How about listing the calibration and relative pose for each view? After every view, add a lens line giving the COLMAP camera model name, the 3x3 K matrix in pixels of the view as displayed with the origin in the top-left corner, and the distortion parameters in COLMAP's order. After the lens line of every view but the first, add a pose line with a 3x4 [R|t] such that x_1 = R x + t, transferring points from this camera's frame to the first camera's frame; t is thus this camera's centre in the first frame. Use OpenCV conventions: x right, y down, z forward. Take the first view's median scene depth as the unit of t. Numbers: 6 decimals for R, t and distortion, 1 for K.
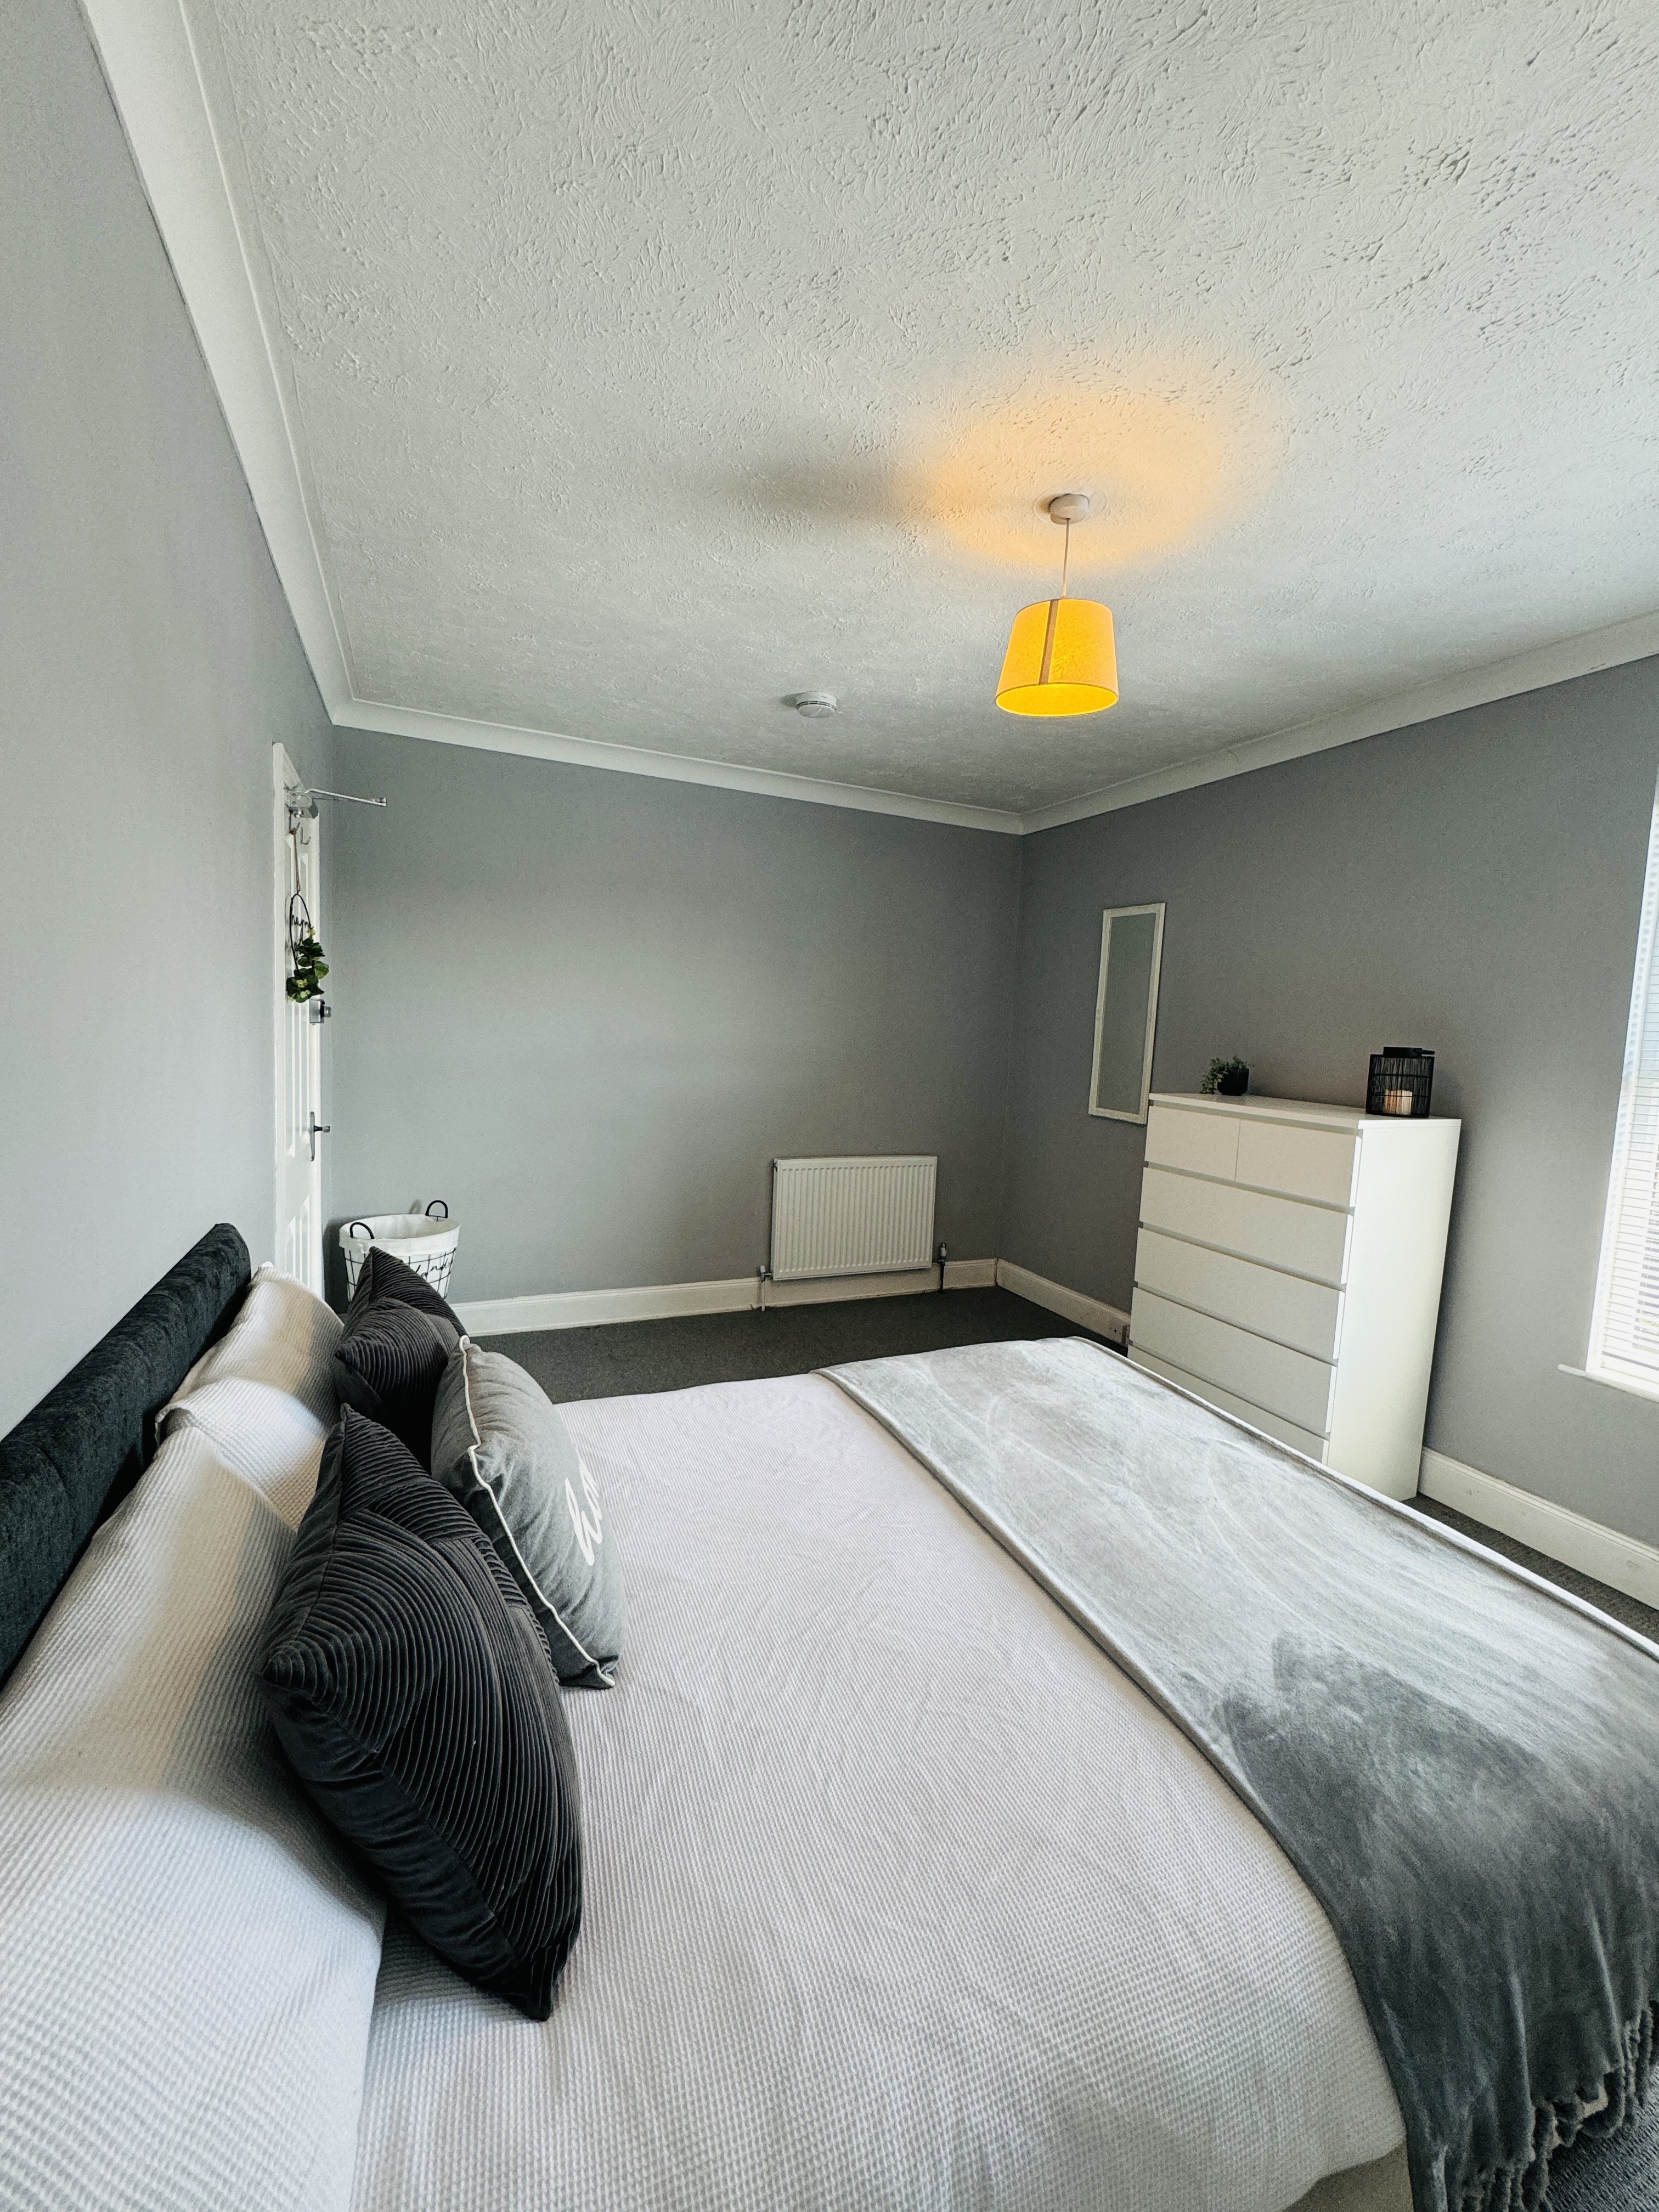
lens RADIAL K [[877.8, 0, 831.1], [0, 877.8, 1102.9], [0, 0, 1]] dist [-0.000974, 0.000409]
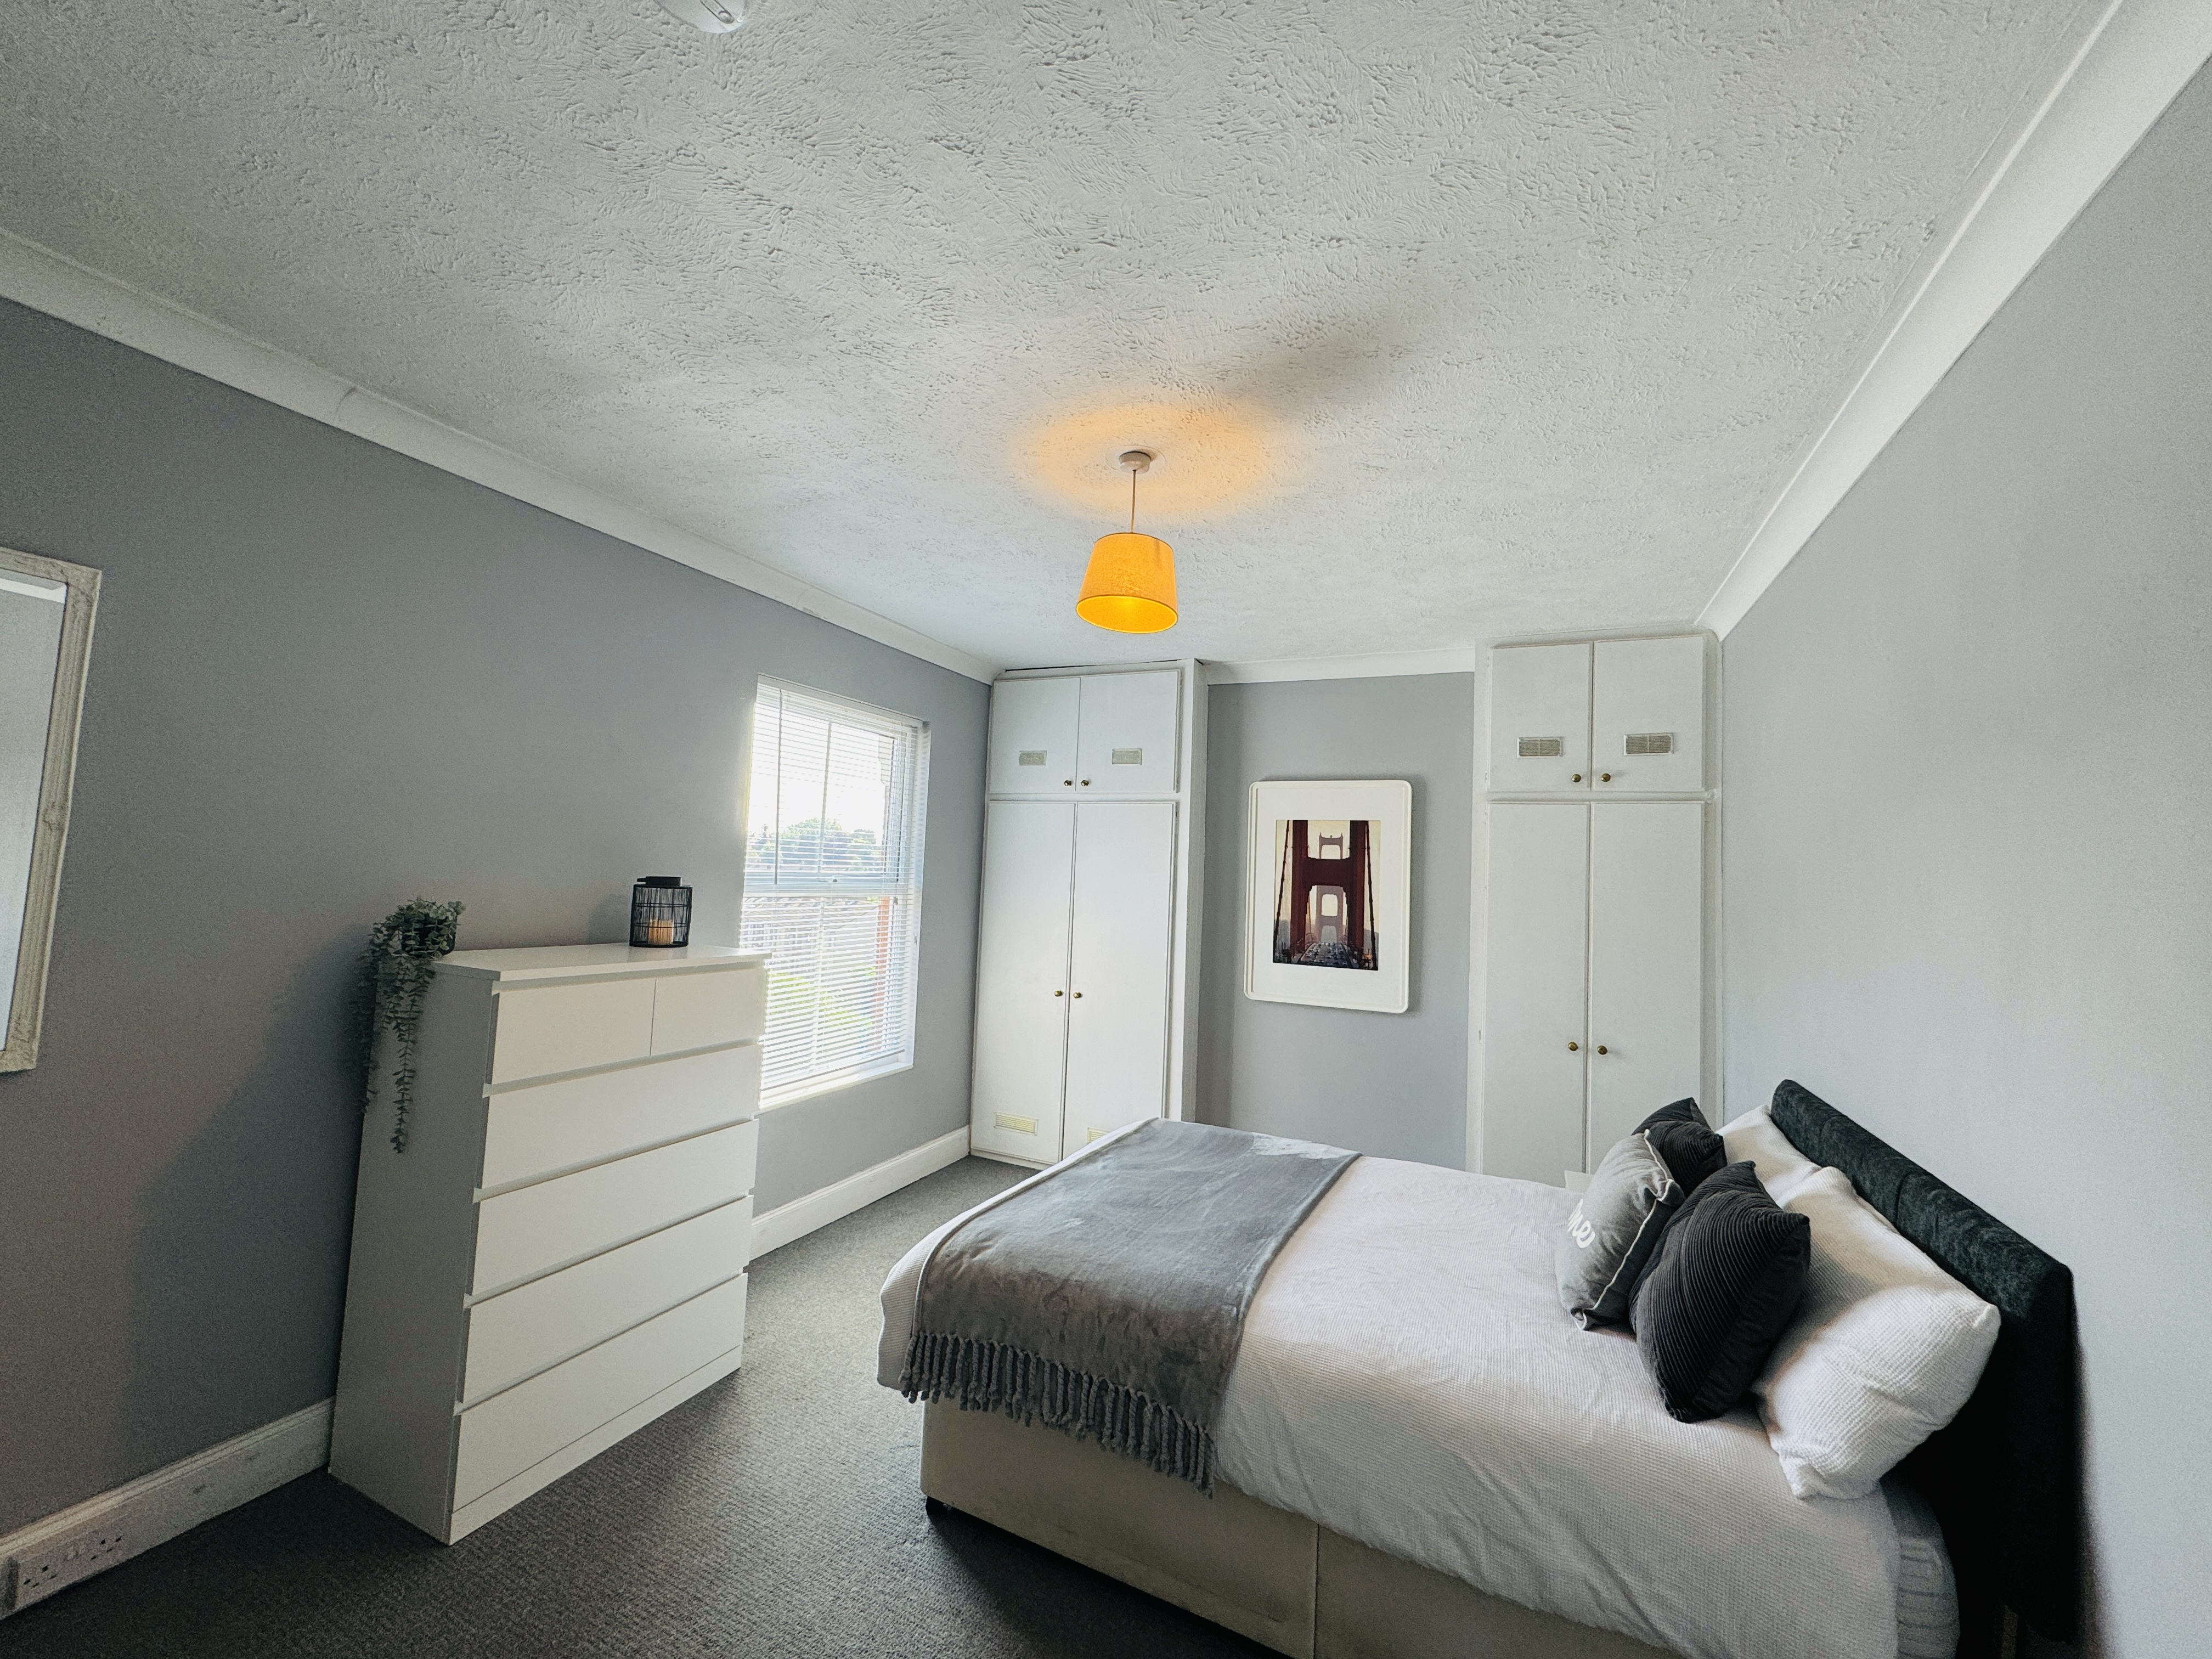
lens RADIAL K [[877.8, 0, 1103.8], [0, 877.8, 828.4], [0, 0, 1]] dist [-0.000974, 0.000409]
pose [[-0.647286, -0.031893, 0.761579, -0.614105], [-0.003666, 0.999243, 0.038730, -0.225186], [-0.762238, 0.022277, -0.646913, 1.791505]]
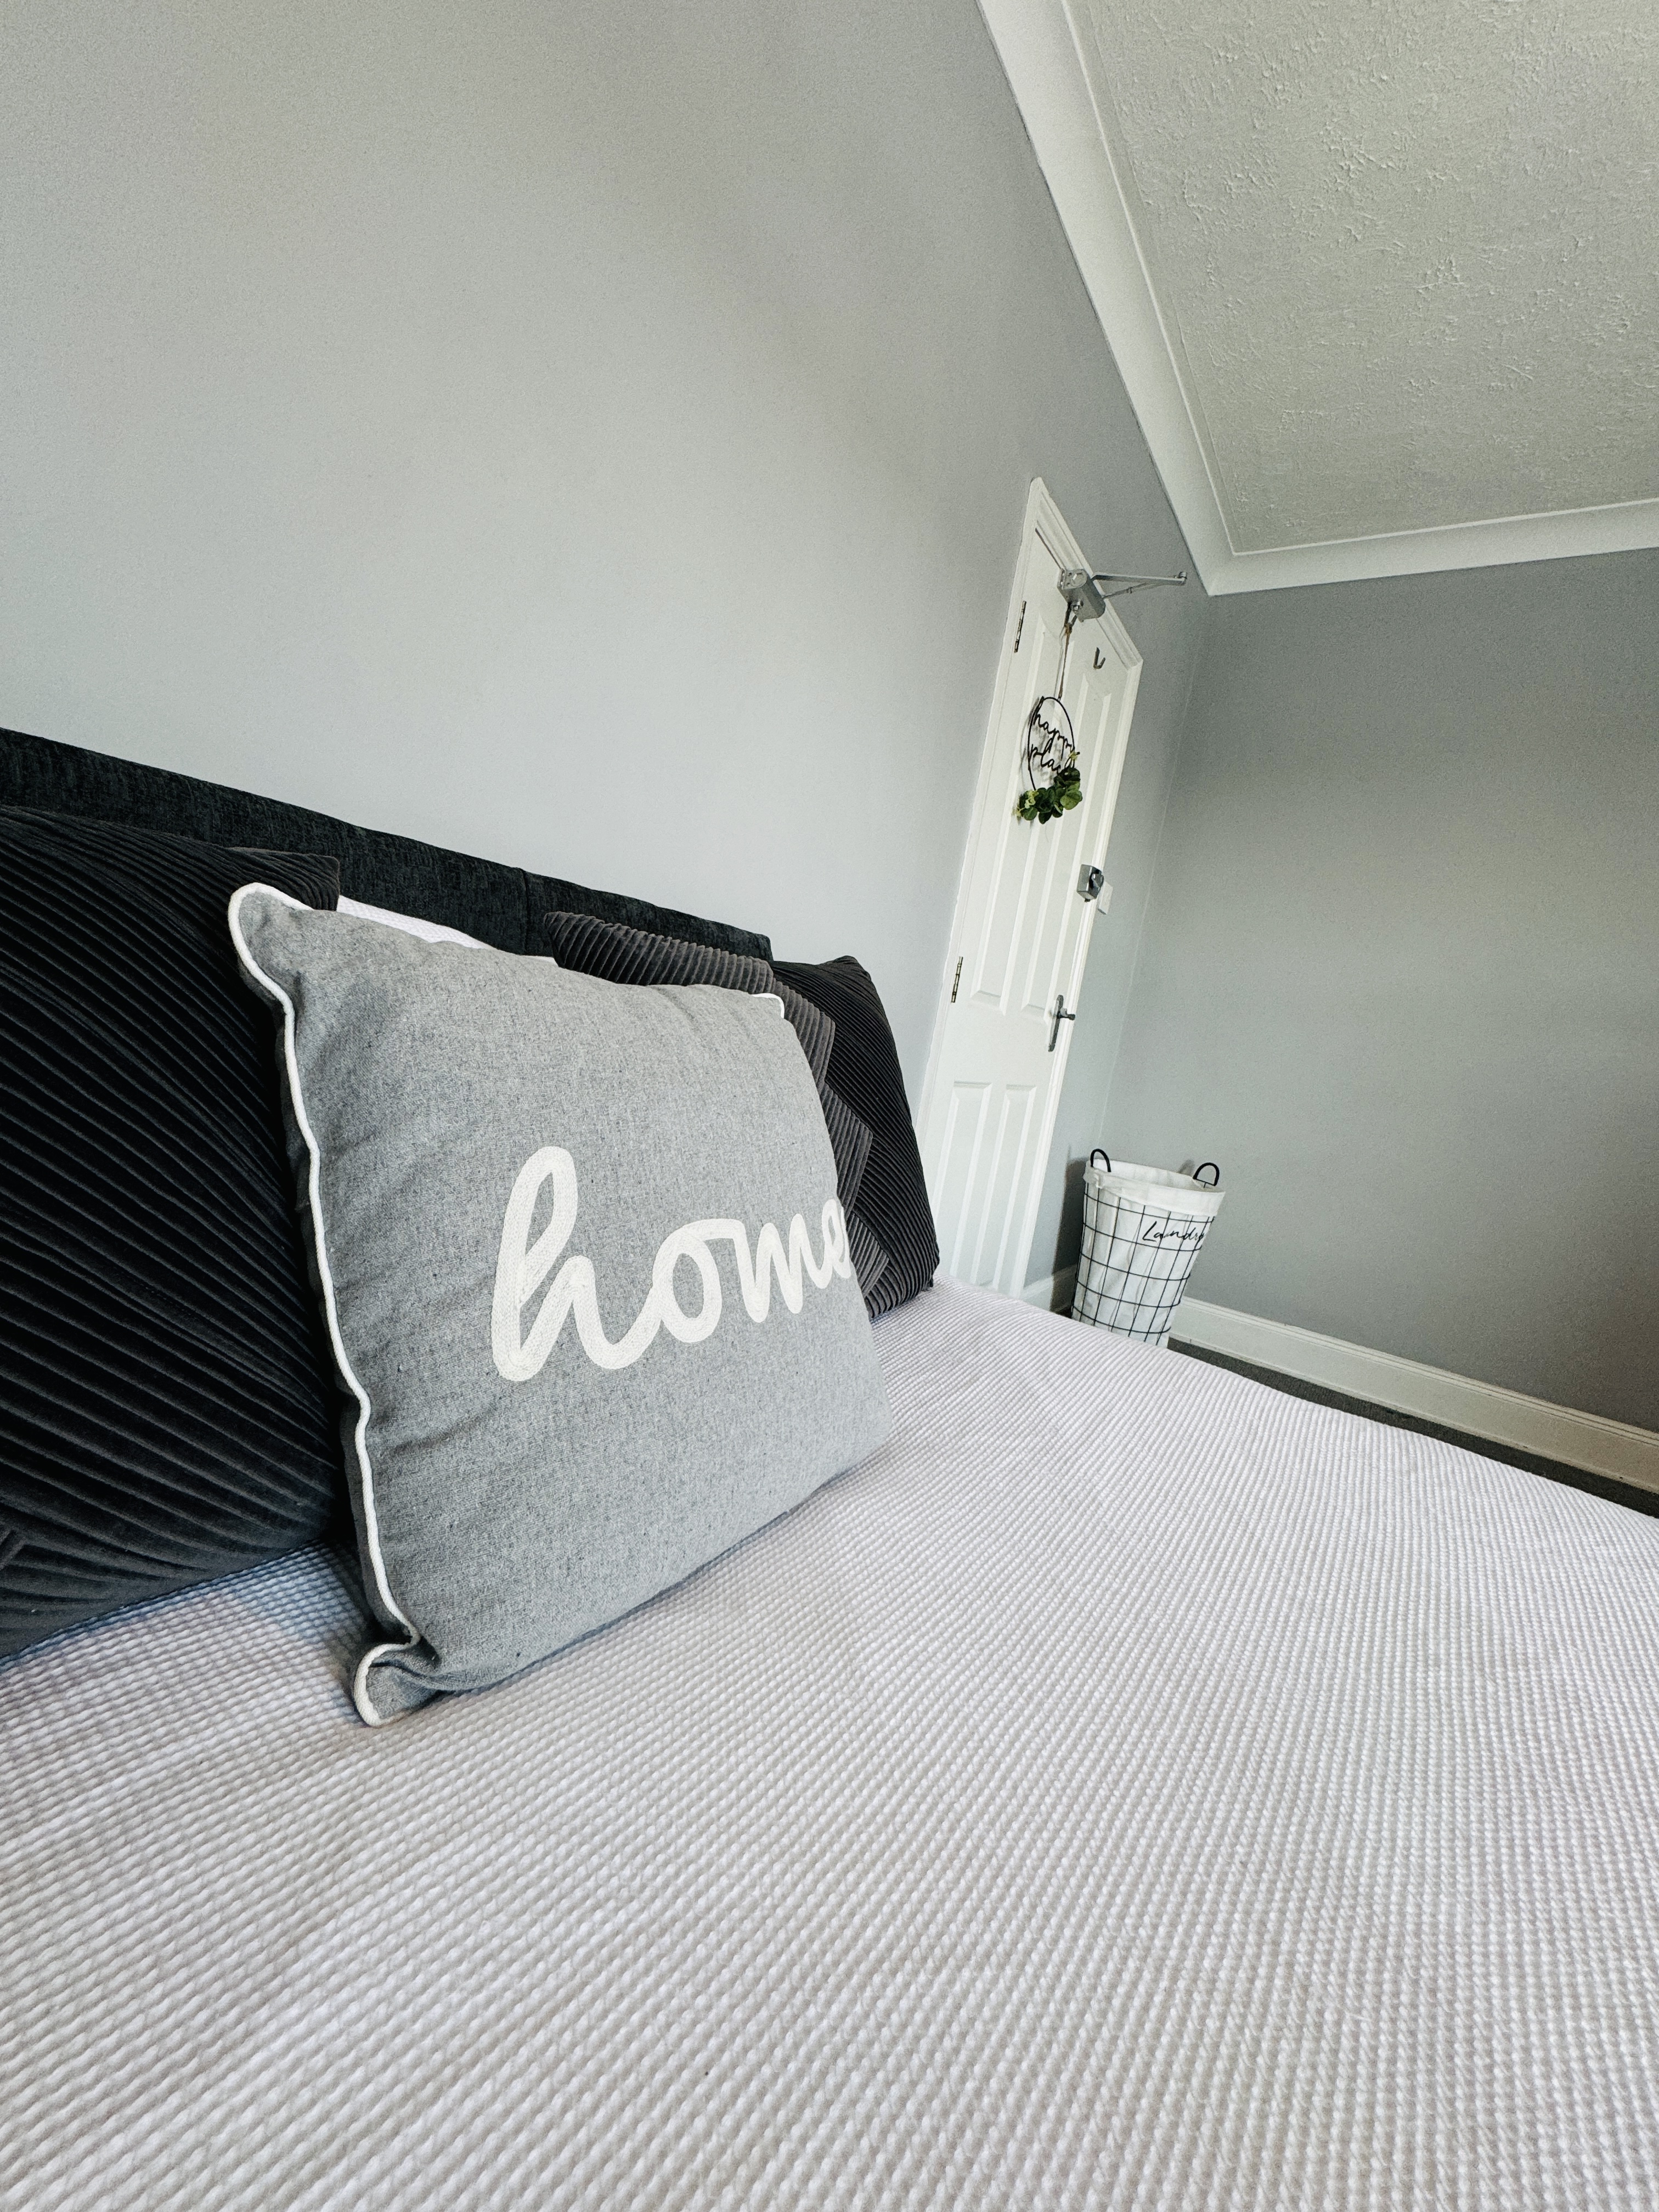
lens RADIAL K [[877.8, 0, 833.2], [0, 877.8, 1103.9], [0, 0, 1]] dist [-0.000974, 0.000409]
pose [[0.531145, 0.124577, -0.838073, 0.052129], [-0.208758, 0.977880, 0.013055, 0.228167], [0.821161, 0.168020, 0.545402, 0.531795]]
